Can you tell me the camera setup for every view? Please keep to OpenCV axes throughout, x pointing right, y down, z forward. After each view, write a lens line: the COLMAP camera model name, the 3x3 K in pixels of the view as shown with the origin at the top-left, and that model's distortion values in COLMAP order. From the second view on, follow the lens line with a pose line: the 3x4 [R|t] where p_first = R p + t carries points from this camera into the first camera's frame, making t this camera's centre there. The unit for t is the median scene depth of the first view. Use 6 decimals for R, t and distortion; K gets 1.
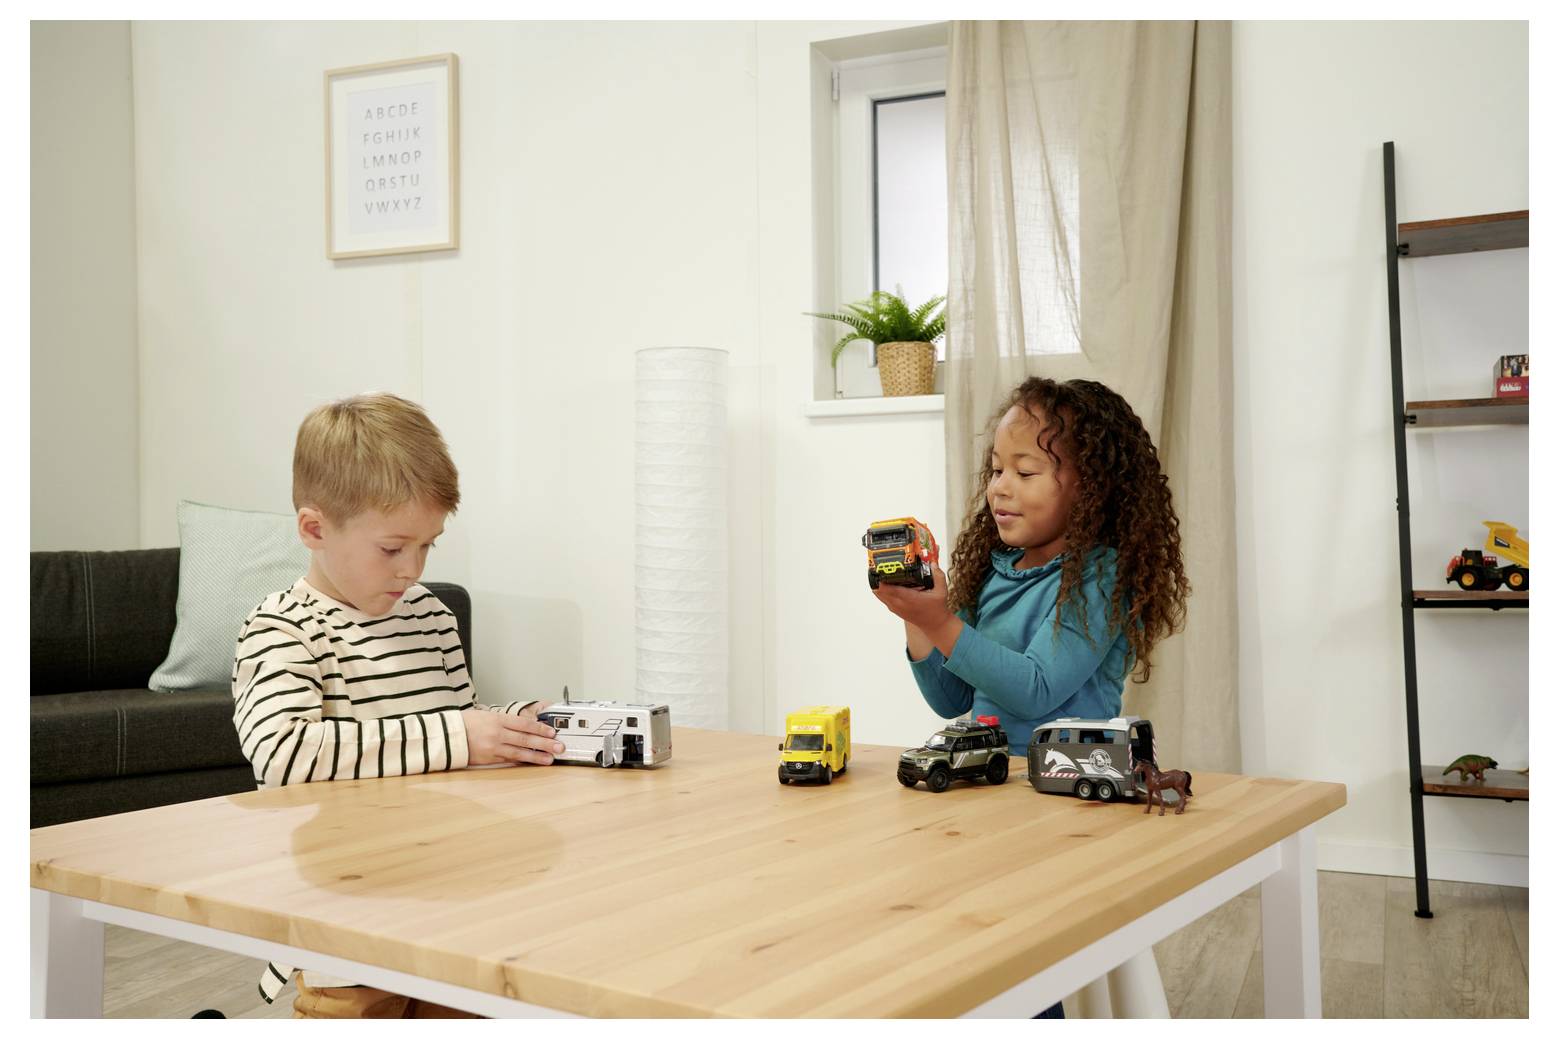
lens RADIAL K [[1469.0, 0, 785.9], [0, 1469.0, 510.6], [0, 0, 1]] dist [0.053997, 0.000000]
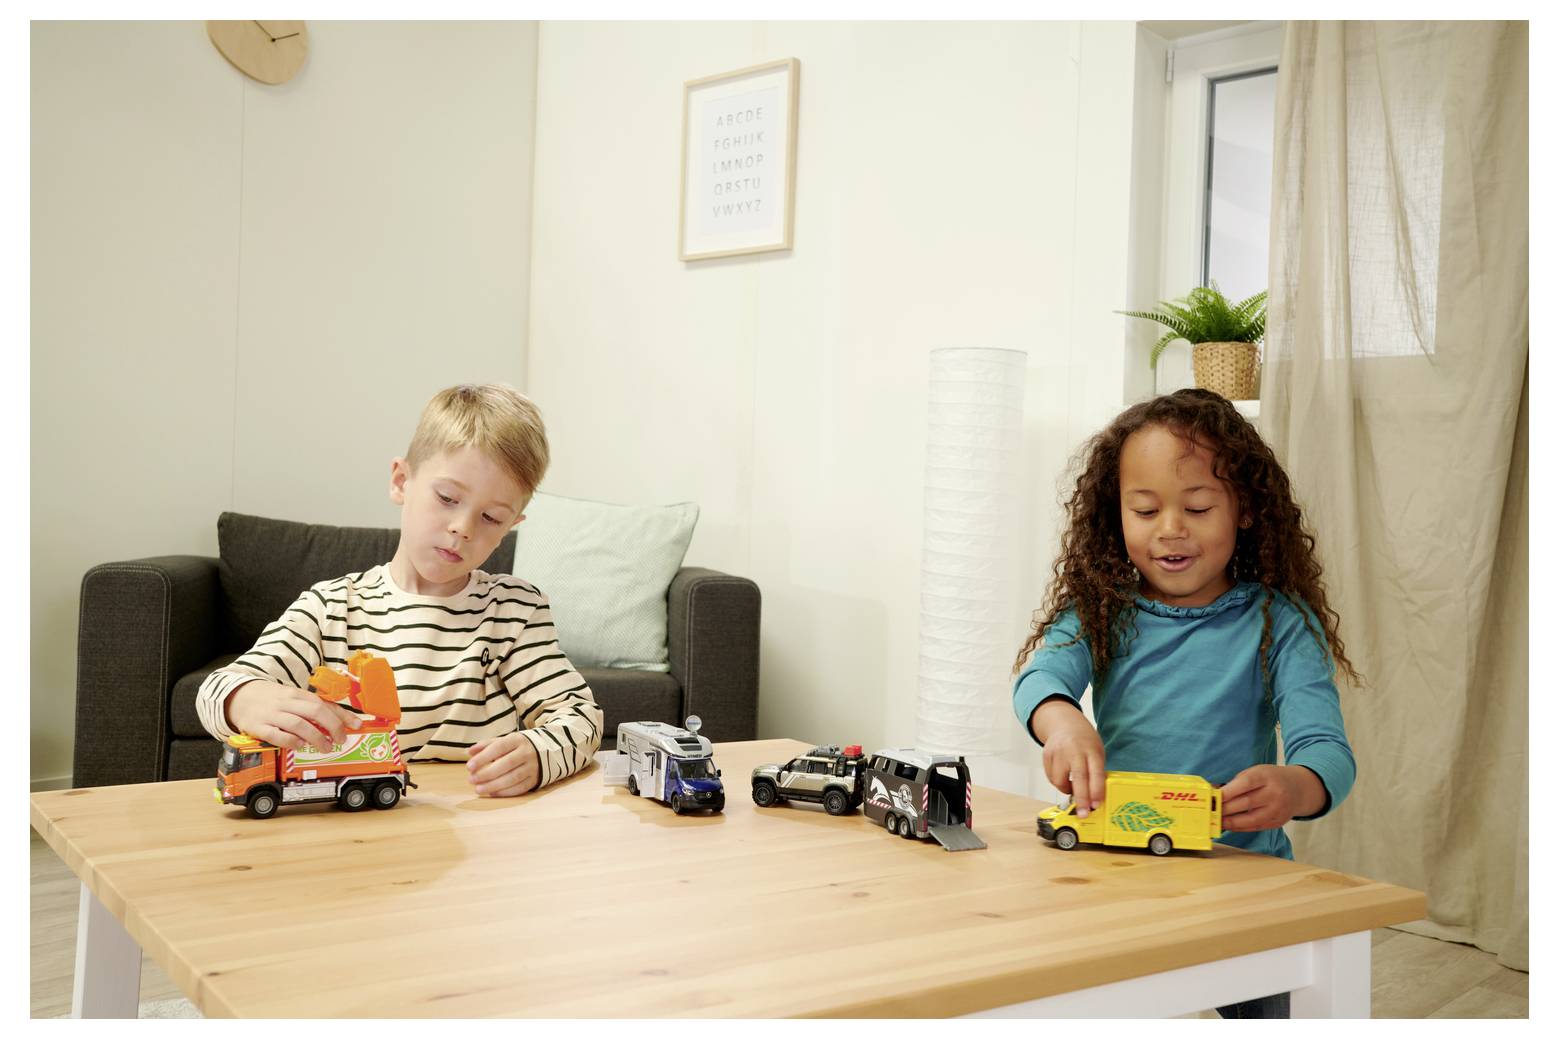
lens RADIAL K [[1469.0, 0, 781.6], [0, 1469.0, 510.1], [0, 0, 1]] dist [0.053997, 0.000000]
pose [[0.946413, 0.040172, -0.320450, 0.123350], [-0.038611, 0.999191, 0.011224, -0.009922], [0.320642, 0.001750, 0.947199, 0.040678]]
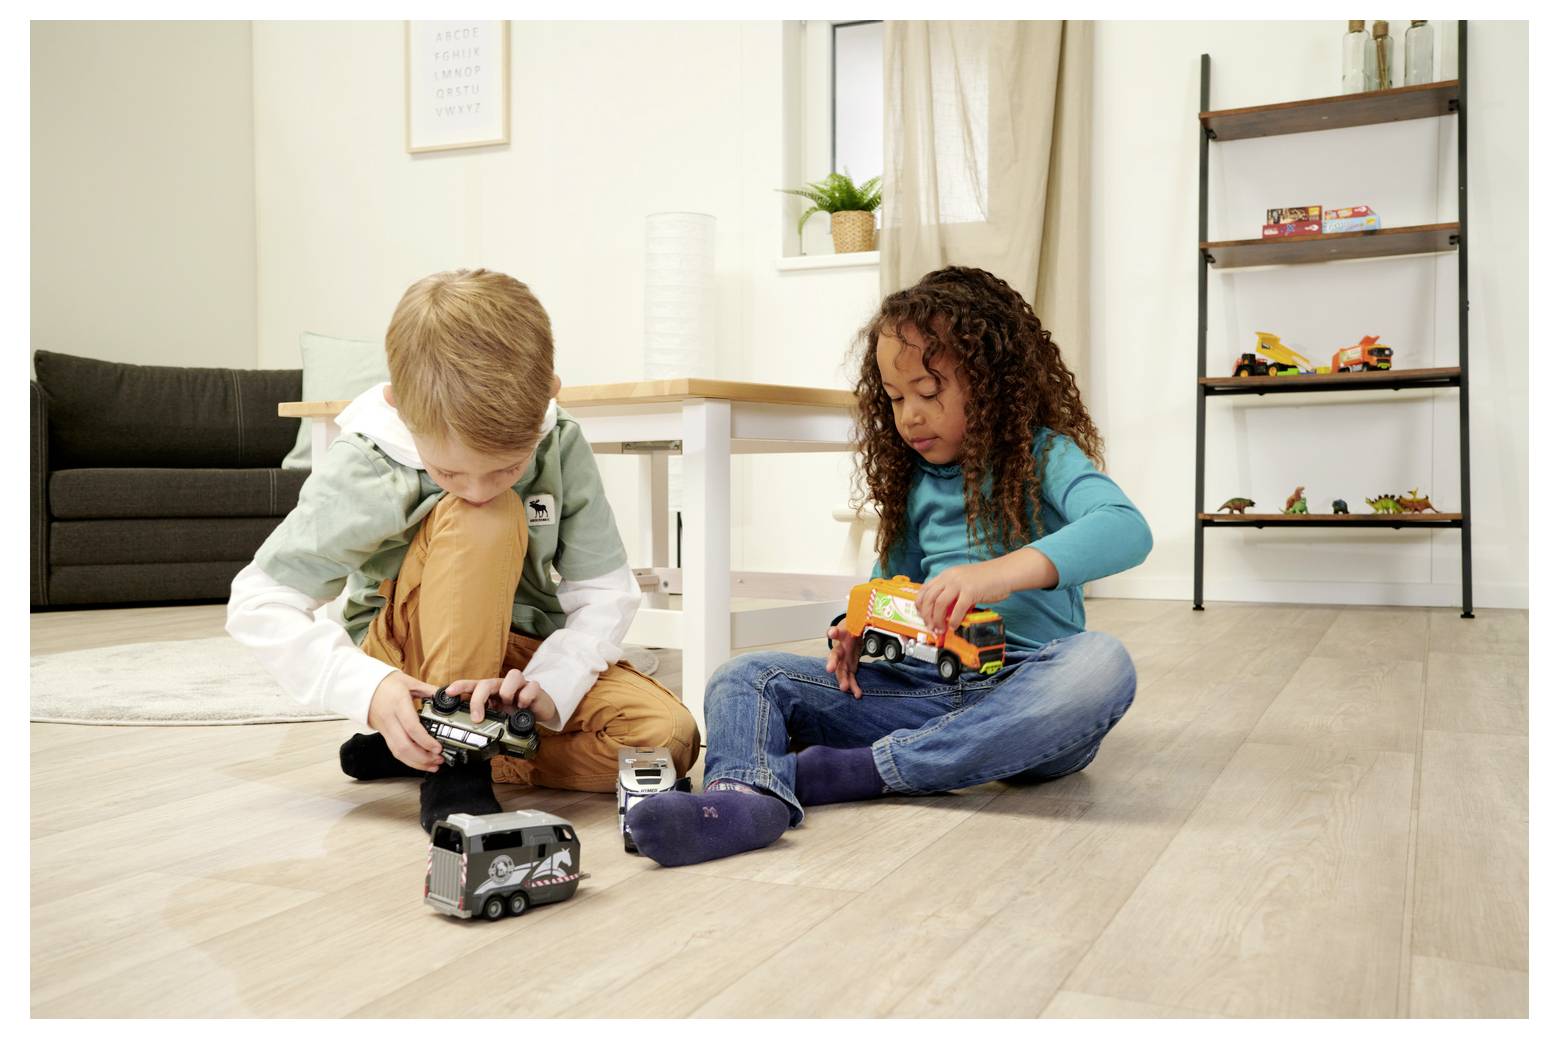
lens RADIAL K [[1469.0, 0, 774.2], [0, 1469.0, 498.1], [0, 0, 1]] dist [0.053997, 0.000000]
pose [[0.999551, 0.009069, -0.028556, 0.053031], [-0.008201, 0.999505, 0.030378, 0.102797], [0.028817, -0.030130, 0.999130, -0.322650]]
